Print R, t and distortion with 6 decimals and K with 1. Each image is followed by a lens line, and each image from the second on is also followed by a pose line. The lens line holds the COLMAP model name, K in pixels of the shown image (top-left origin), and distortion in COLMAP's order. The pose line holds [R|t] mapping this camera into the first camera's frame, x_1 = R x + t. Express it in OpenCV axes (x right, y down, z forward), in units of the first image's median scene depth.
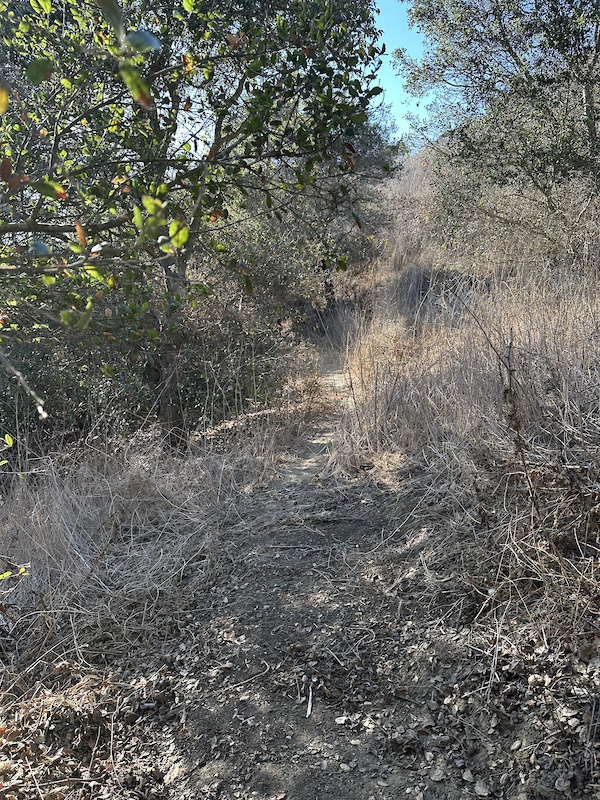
lens RADIAL K [[551.5, 0, 300.0], [0, 551.5, 400.0], [0, 0, 1]] dist [0.061585, -0.077334]
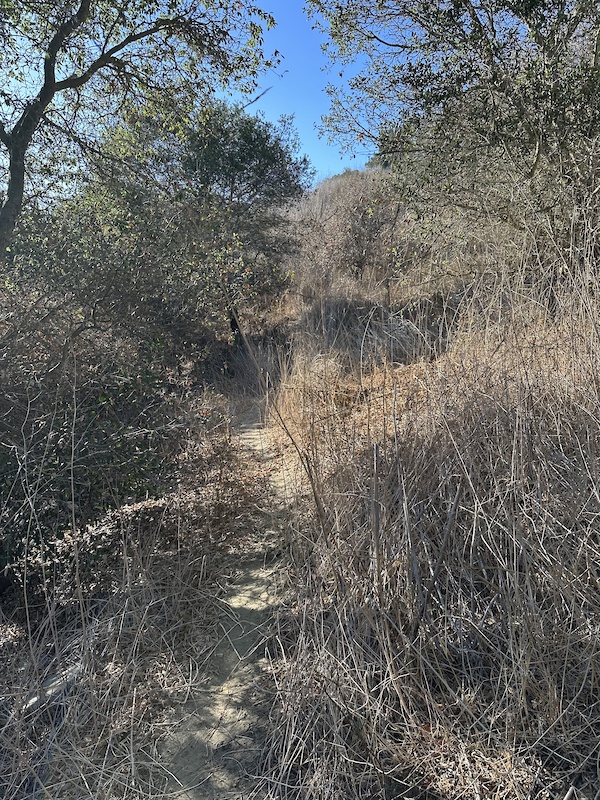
lens RADIAL K [[551.5, 0, 300.0], [0, 551.5, 400.0], [0, 0, 1]] dist [0.061585, -0.077334]
pose [[0.984826, -0.053897, 0.164965, 0.015857], [0.065290, 0.995784, -0.064435, -0.089133], [-0.160797, 0.074228, 0.984192, 0.655766]]
